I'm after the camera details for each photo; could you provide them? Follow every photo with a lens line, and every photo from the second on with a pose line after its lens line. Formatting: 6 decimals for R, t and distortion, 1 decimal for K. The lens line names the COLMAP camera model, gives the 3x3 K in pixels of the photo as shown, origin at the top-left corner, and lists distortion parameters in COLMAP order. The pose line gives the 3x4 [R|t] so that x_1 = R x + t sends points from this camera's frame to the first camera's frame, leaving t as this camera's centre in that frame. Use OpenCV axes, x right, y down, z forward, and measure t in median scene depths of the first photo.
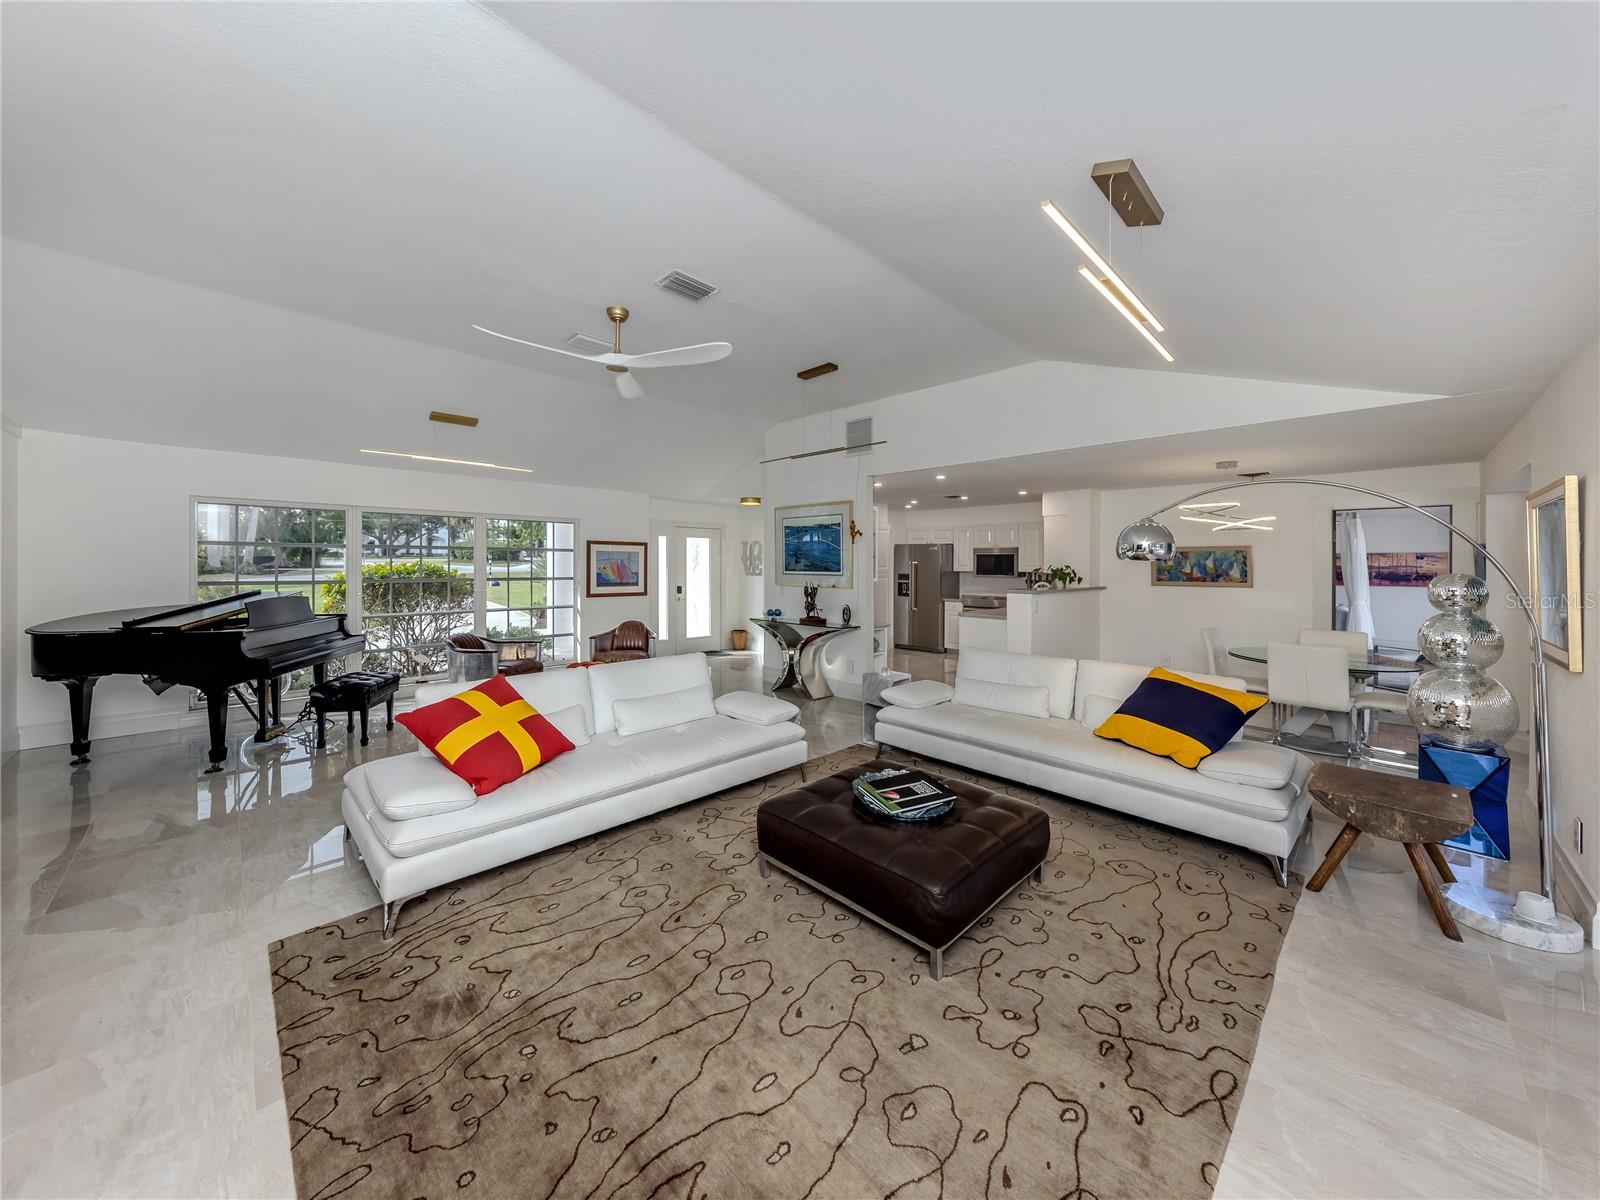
lens RADIAL K [[651.1, 0, 805.4], [0, 651.1, 559.0], [0, 0, 1]] dist [-0.000564, -0.000023]
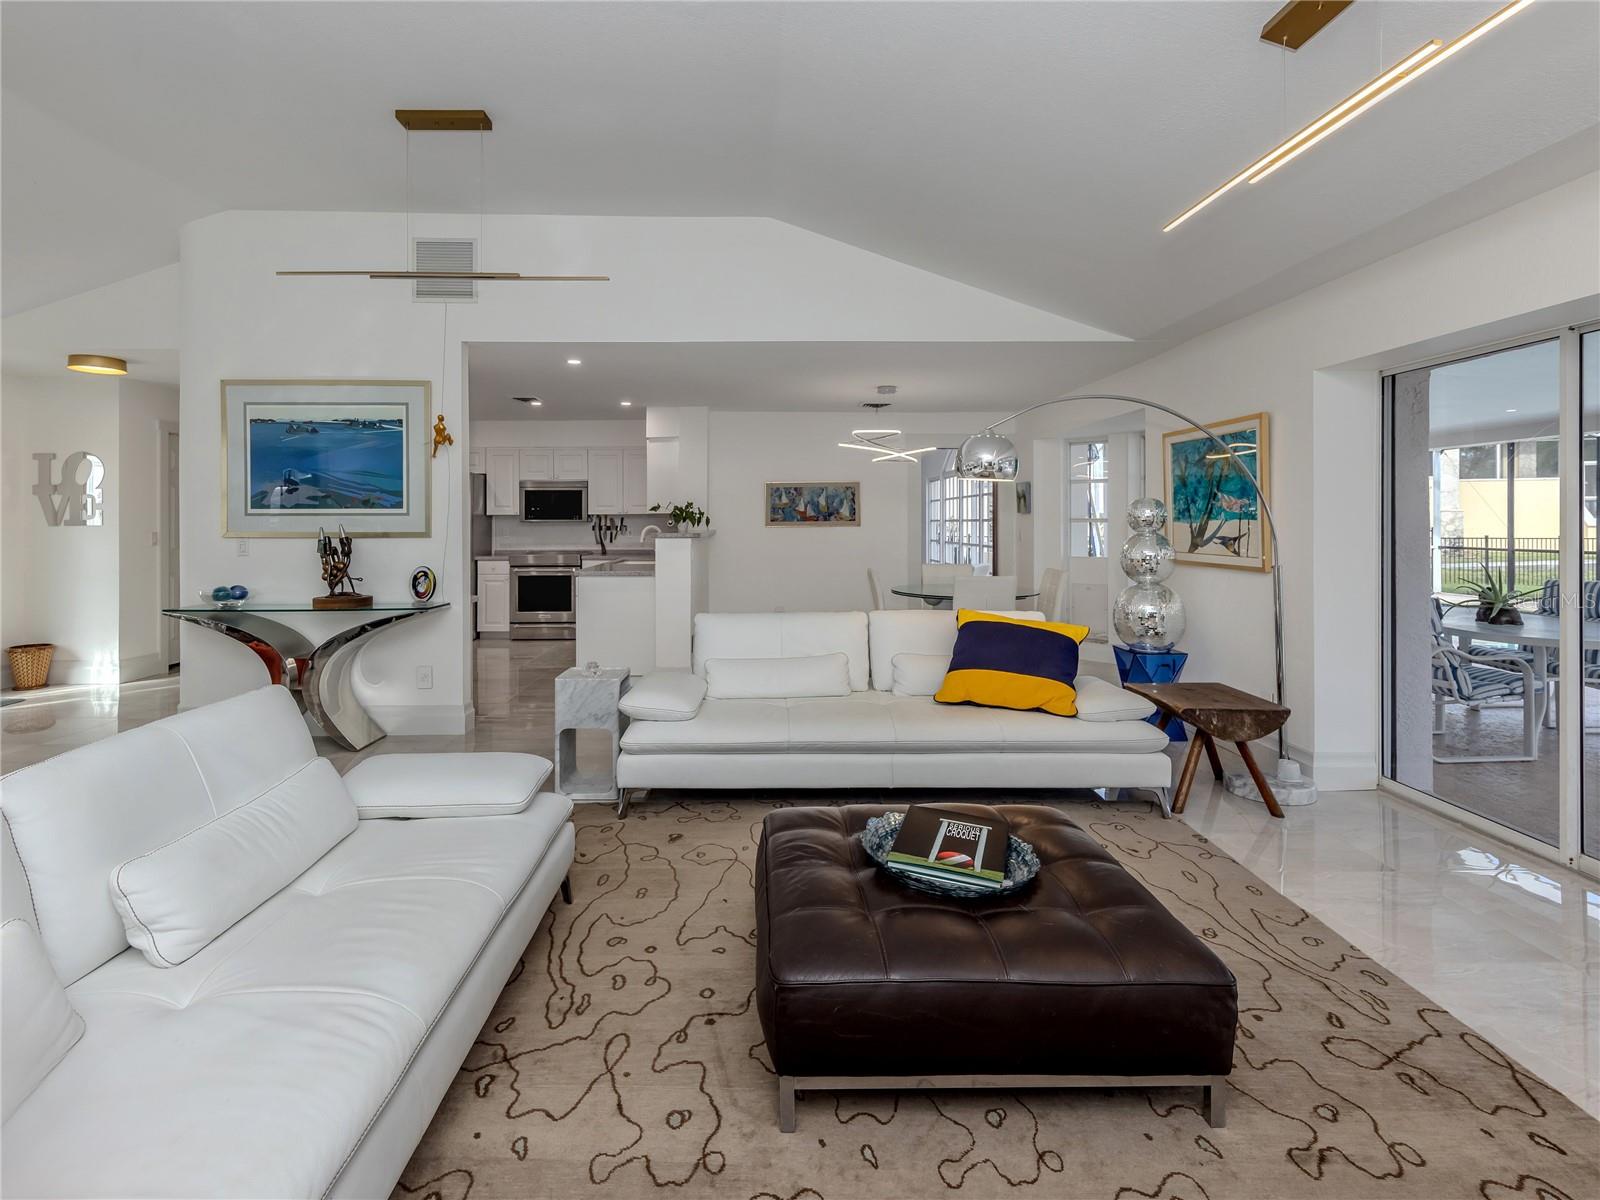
lens RADIAL K [[793.8, 0, 805.8], [0, 793.8, 514.5], [0, 0, 1]] dist [0.002259, -0.000208]
pose [[0.656122, -0.002354, 0.754651, -0.228675], [0.005442, 0.999984, -0.001612, 0.027996], [-0.754635, 0.005164, 0.656125, 0.300194]]
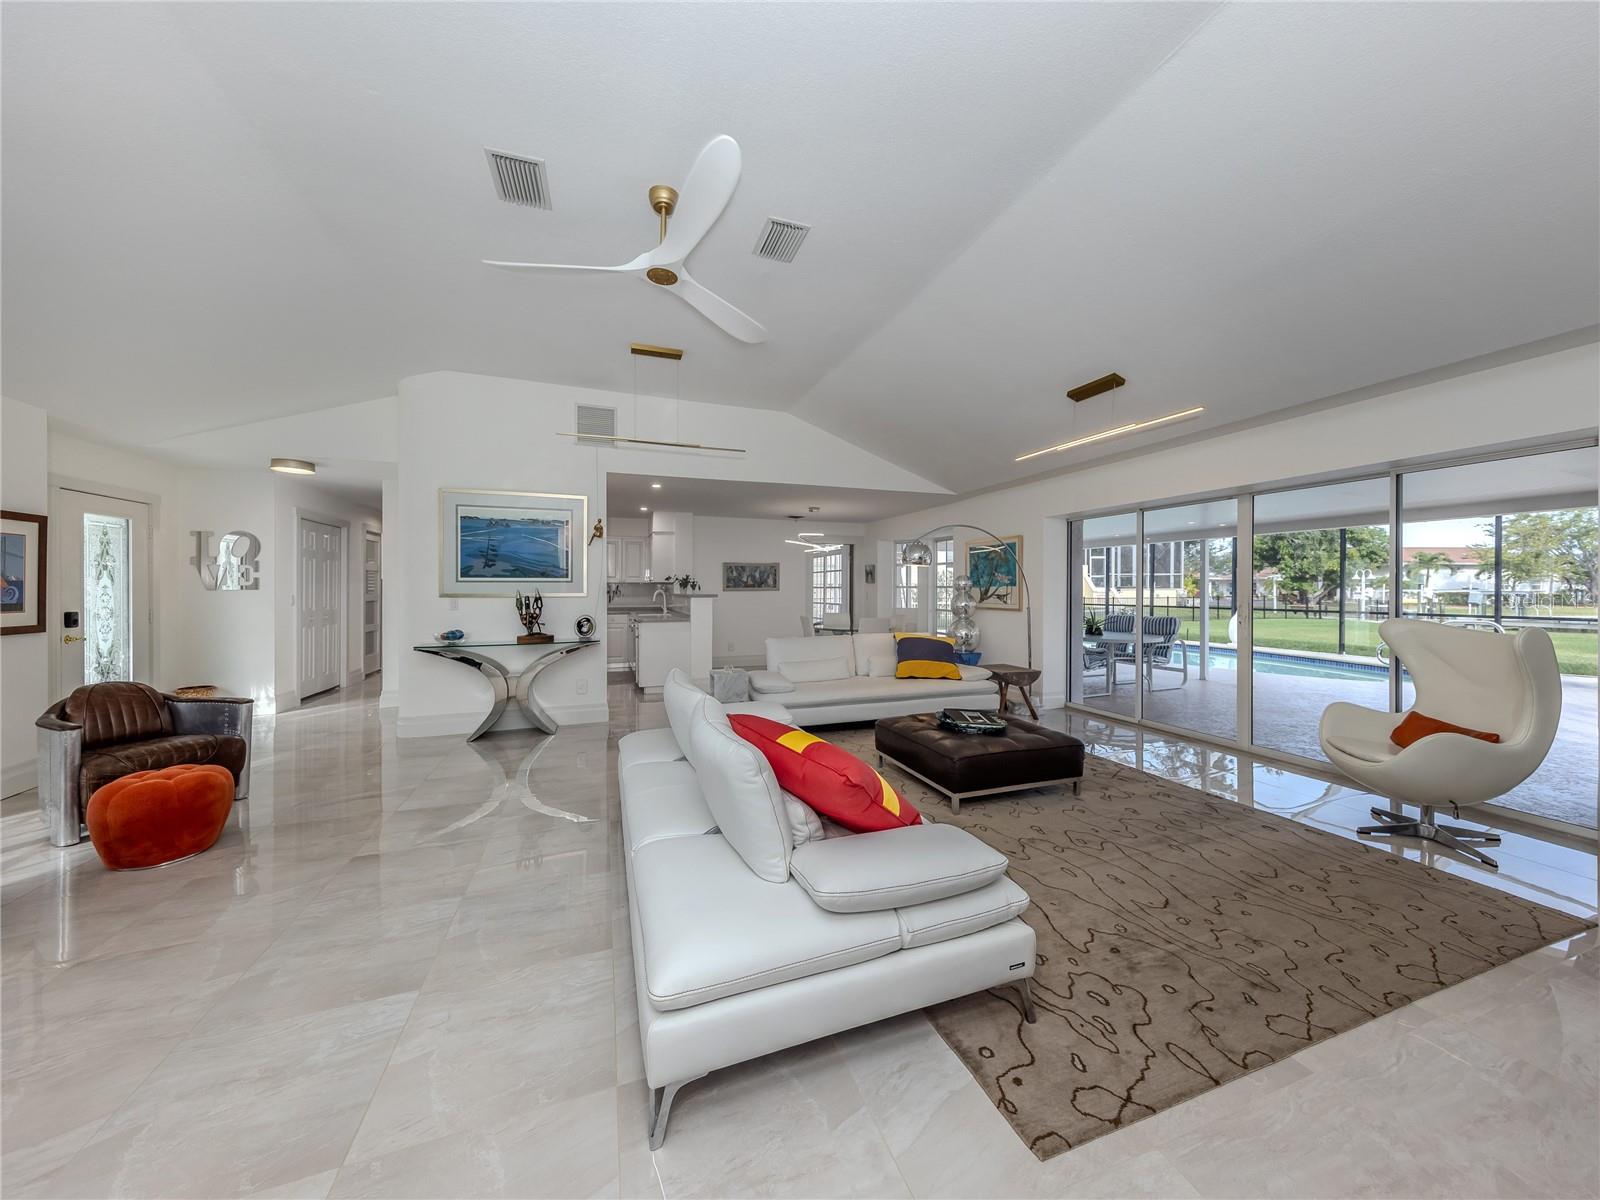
lens RADIAL K [[590.8, 0, 844.7], [0, 590.8, 588.1], [0, 0, 1]] dist [0.008565, -0.000114]
pose [[0.319464, -0.007174, 0.947571, -0.563357], [0.002344, 0.999974, 0.006781, 0.028728], [-0.947596, 0.000055, 0.319472, 0.407037]]
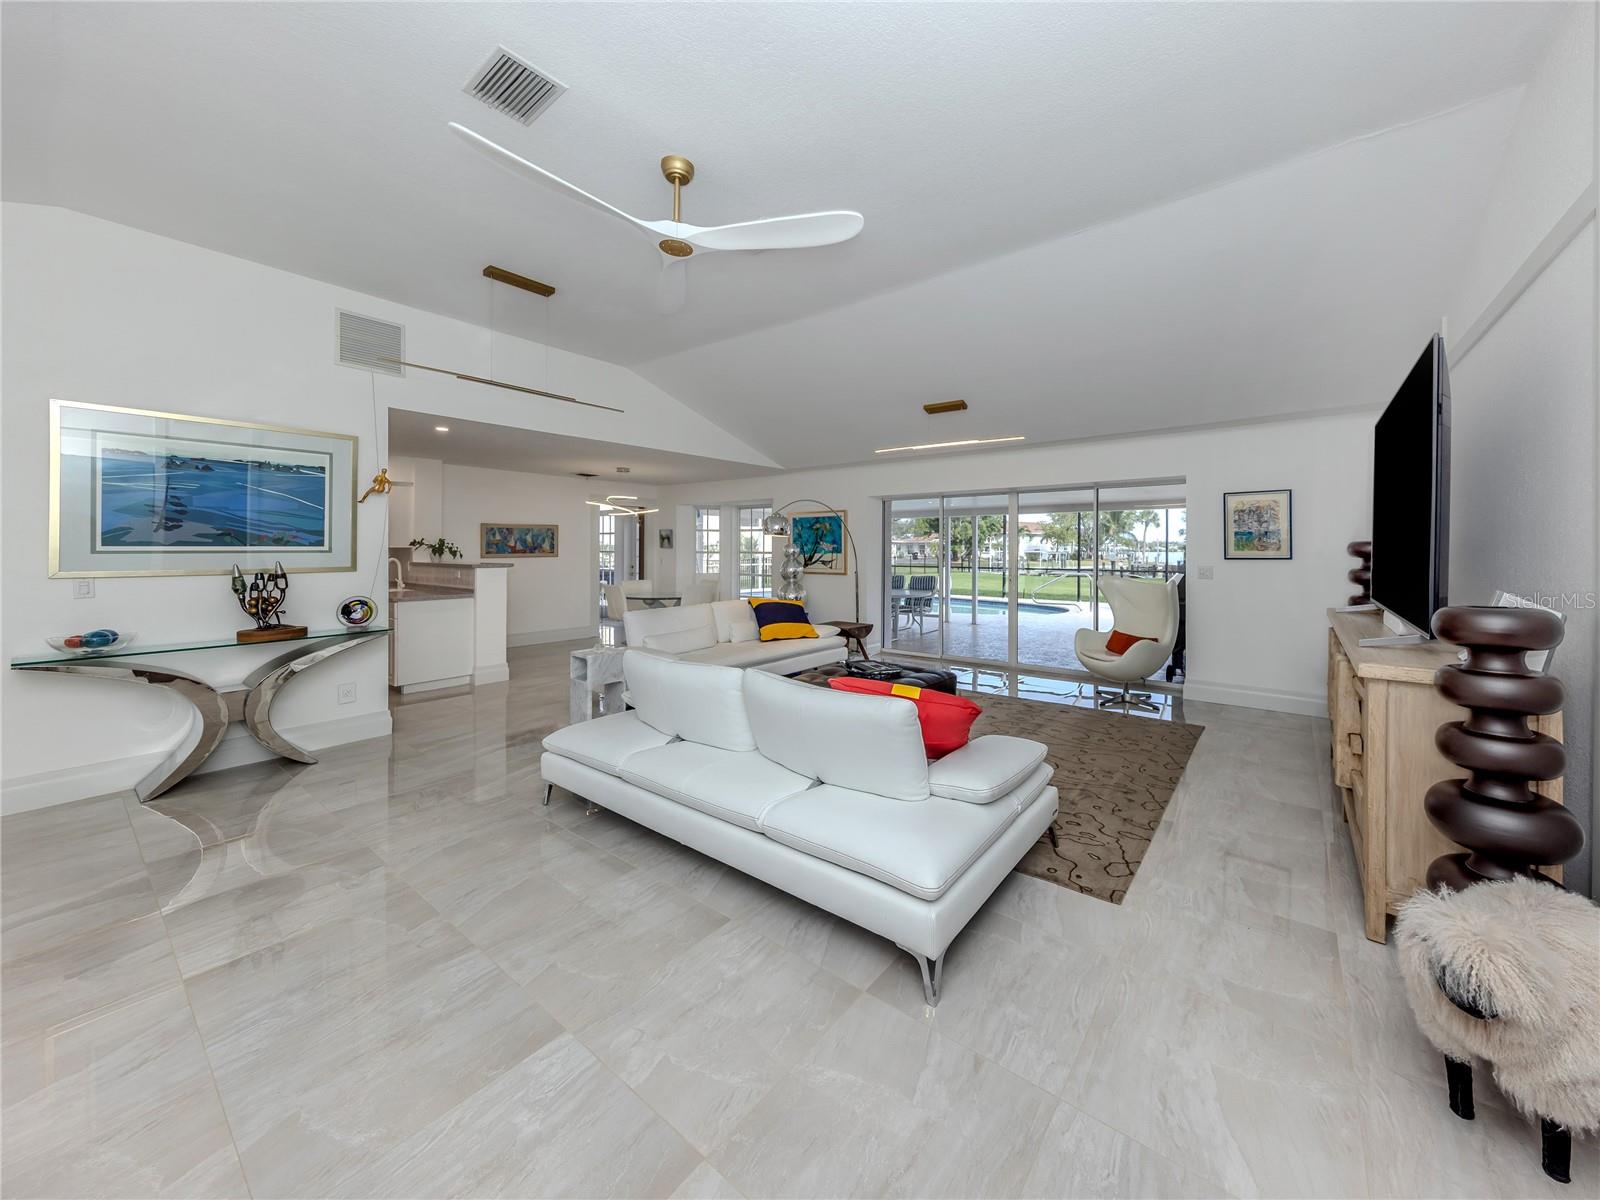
lens RADIAL K [[564.5, 0, 927.6], [0, 564.5, 550.2], [0, 0, 1]] dist [0.007696, -0.000034]
pose [[-0.295577, -0.010434, 0.955262, -0.630969], [-0.005041, 0.999943, 0.009362, 0.015720], [-0.955306, -0.002048, -0.295613, 0.608986]]
